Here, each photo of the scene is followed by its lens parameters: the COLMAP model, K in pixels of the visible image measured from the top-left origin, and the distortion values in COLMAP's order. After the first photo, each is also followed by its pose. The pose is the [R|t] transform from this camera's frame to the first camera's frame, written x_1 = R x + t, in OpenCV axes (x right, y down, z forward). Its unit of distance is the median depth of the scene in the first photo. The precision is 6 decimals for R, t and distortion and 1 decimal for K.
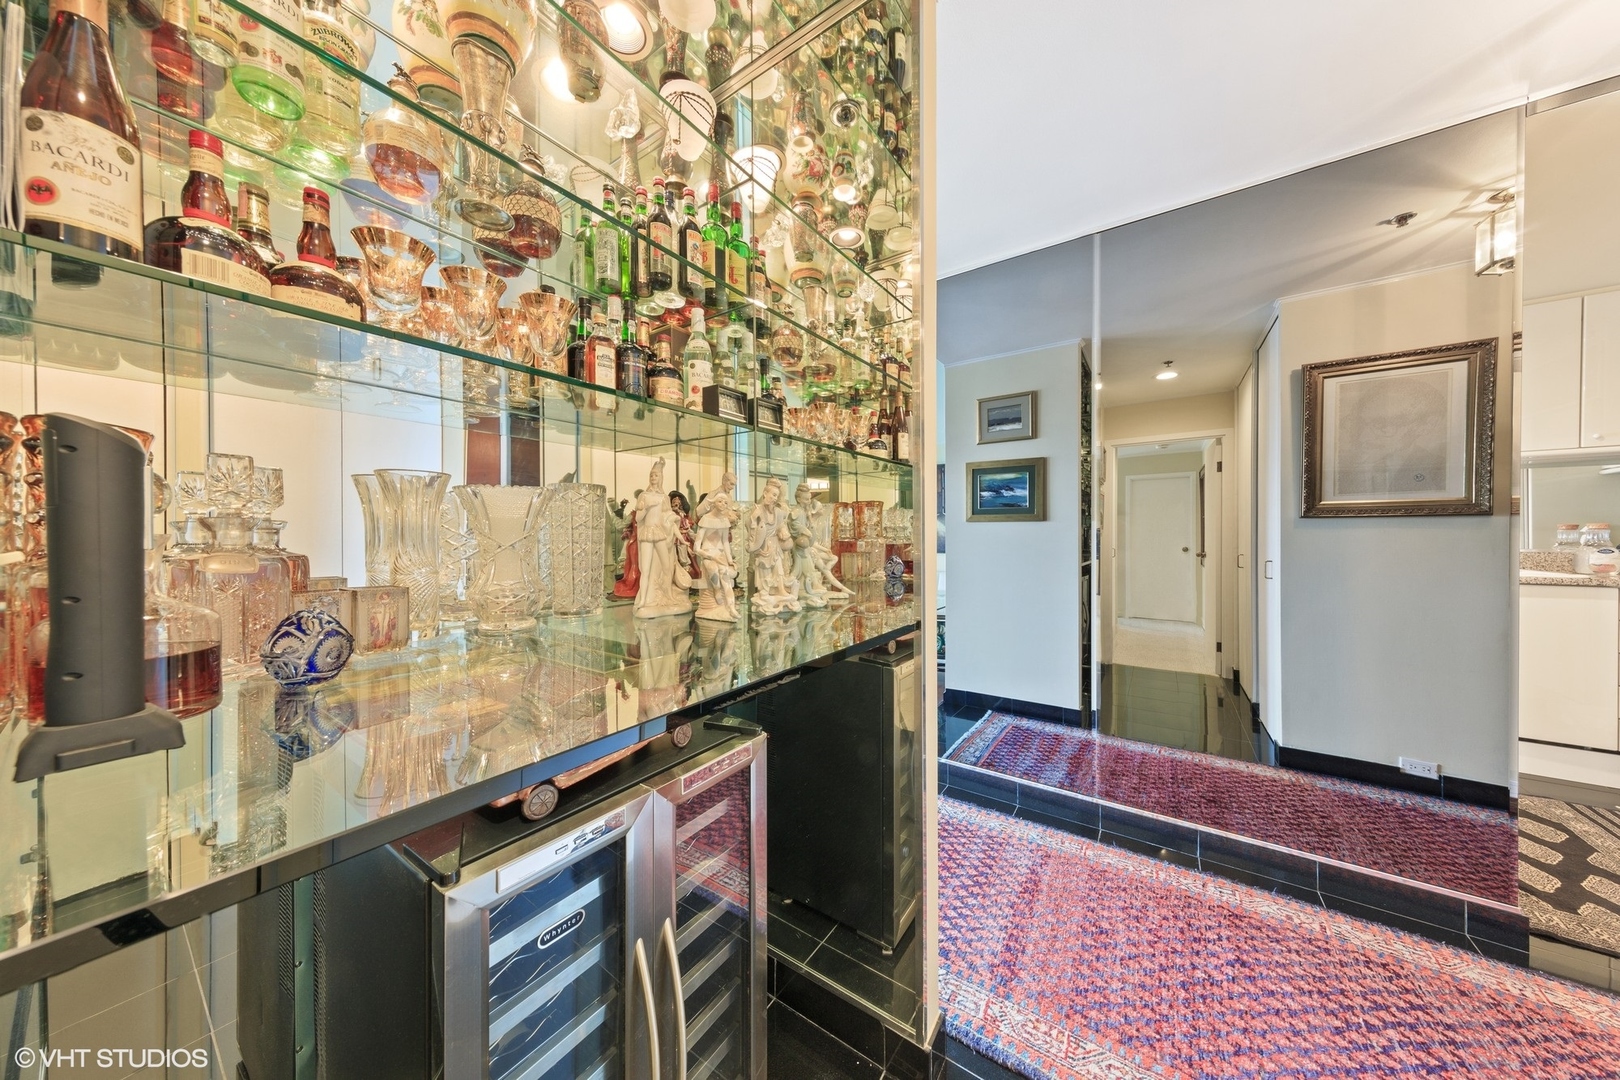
lens RADIAL K [[509.0, 0, 810.8], [0, 509.0, 543.8], [0, 0, 1]] dist [0.008953, -0.001642]
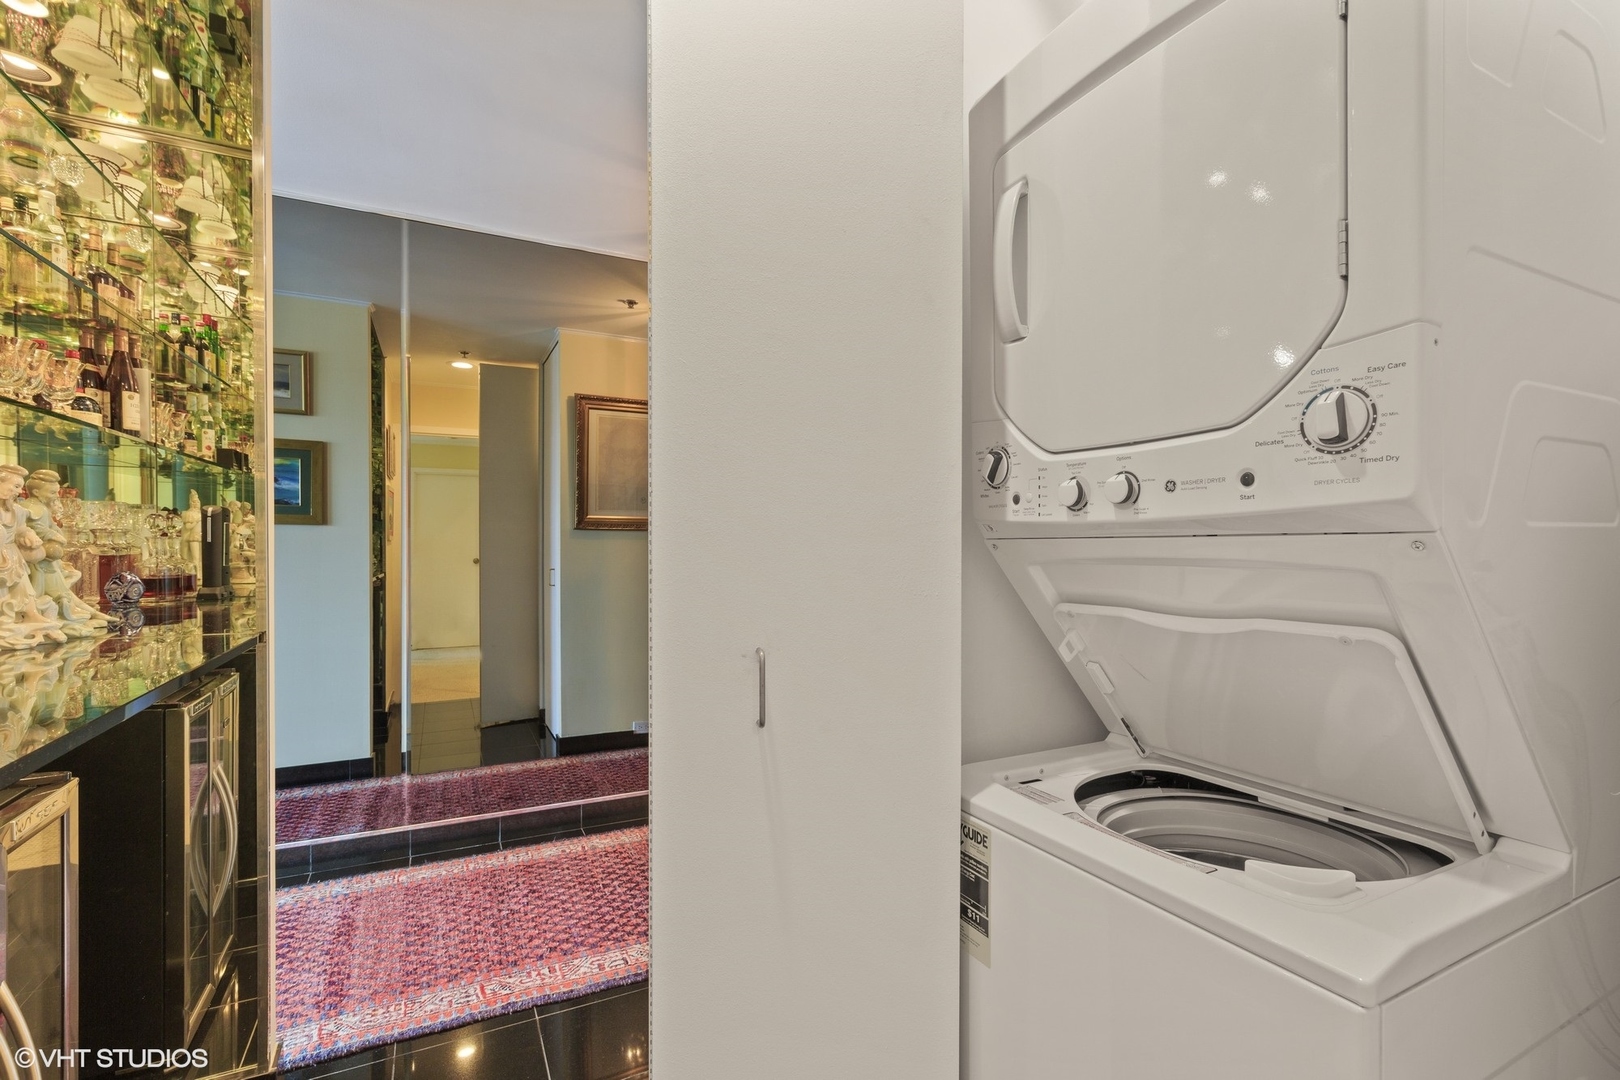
lens RADIAL K [[735.7, 0, 810.0], [0, 735.7, 540.0], [0, 0, 1]] dist [-0.002768, -0.000728]
pose [[0.484685, 0.011483, 0.874613, -0.235923], [0.006938, 0.999832, -0.016972, 0.003937], [-0.874661, 0.014294, 0.484524, -0.270636]]
